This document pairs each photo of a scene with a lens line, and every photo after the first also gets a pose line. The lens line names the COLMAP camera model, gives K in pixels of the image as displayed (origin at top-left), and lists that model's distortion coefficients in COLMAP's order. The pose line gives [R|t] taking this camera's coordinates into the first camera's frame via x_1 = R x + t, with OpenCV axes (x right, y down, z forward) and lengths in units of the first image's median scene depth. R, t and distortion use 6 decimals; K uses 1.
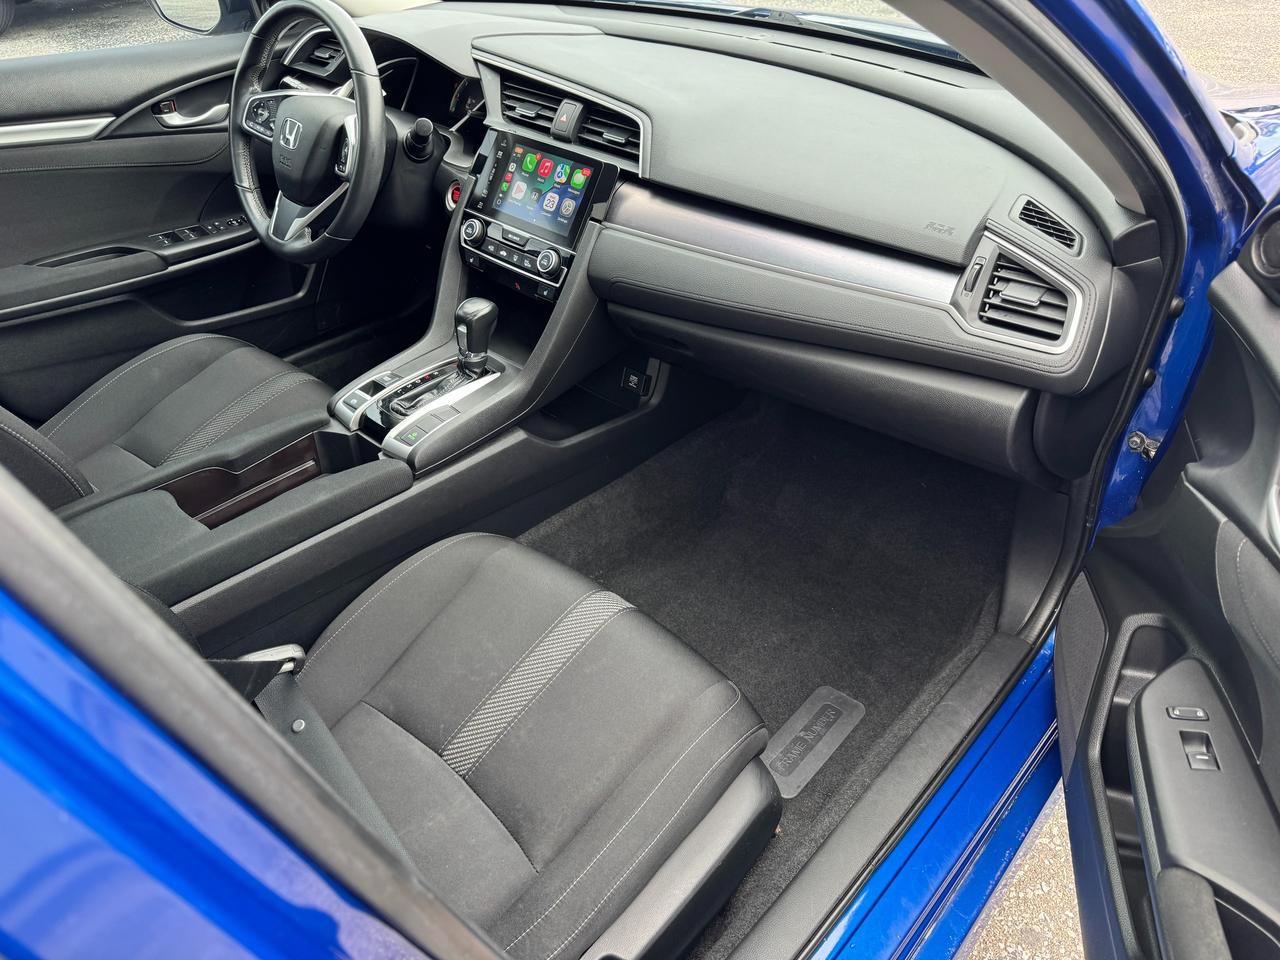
lens RADIAL K [[926.0, 0, 640.0], [0, 926.0, 480.0], [0, 0, 1]] dist [0.083874, -0.072959]
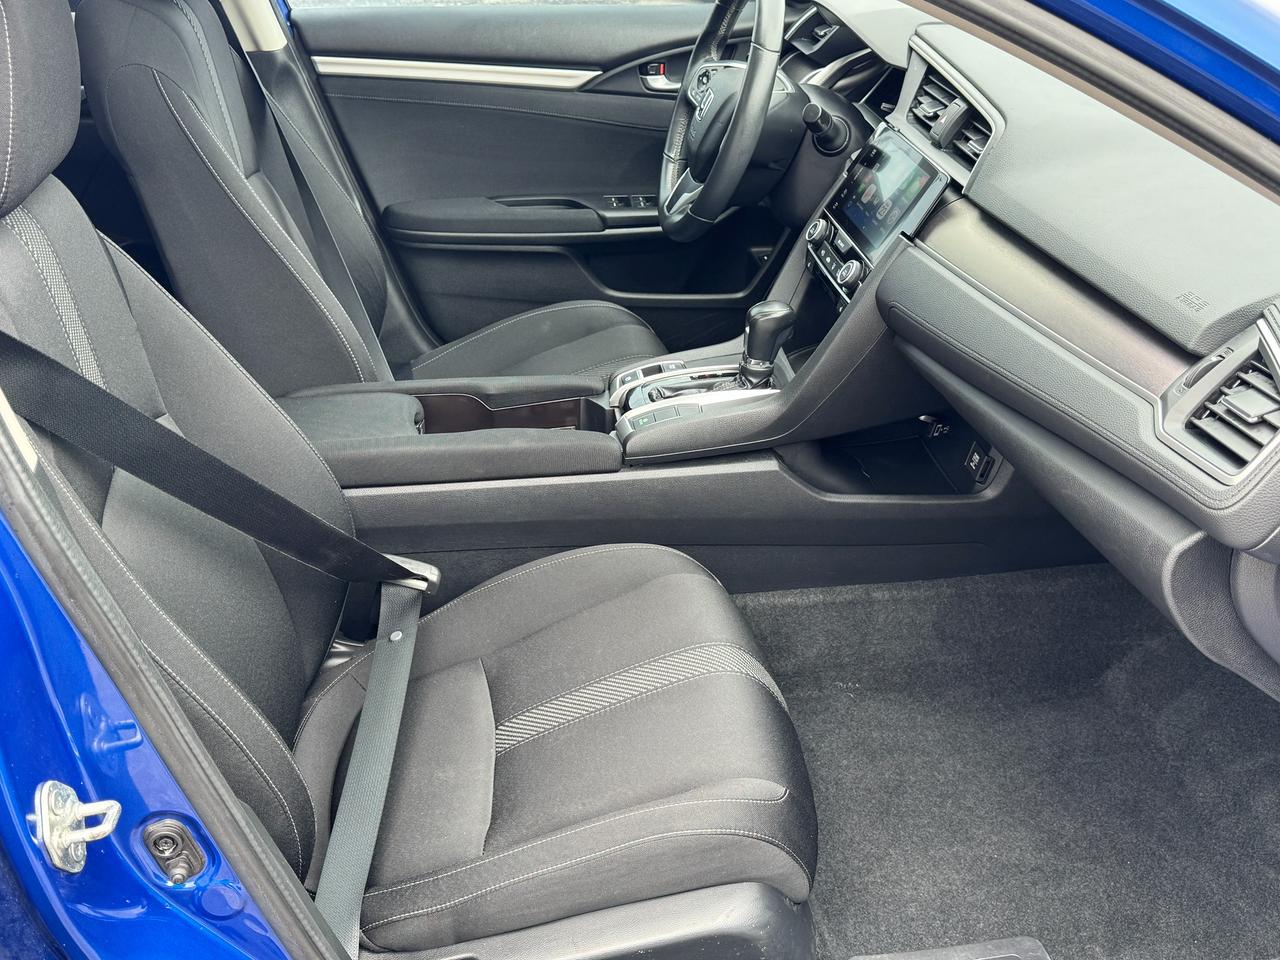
lens RADIAL K [[1373.8, 0, 640.0], [0, 1373.8, 480.0], [0, 0, 1]] dist [0.158357, -0.004354]
pose [[0.770803, 0.283672, -0.570432, 0.473412], [-0.357780, 0.933609, -0.019176, 0.029670], [0.527121, 0.218870, 0.821121, -0.084233]]
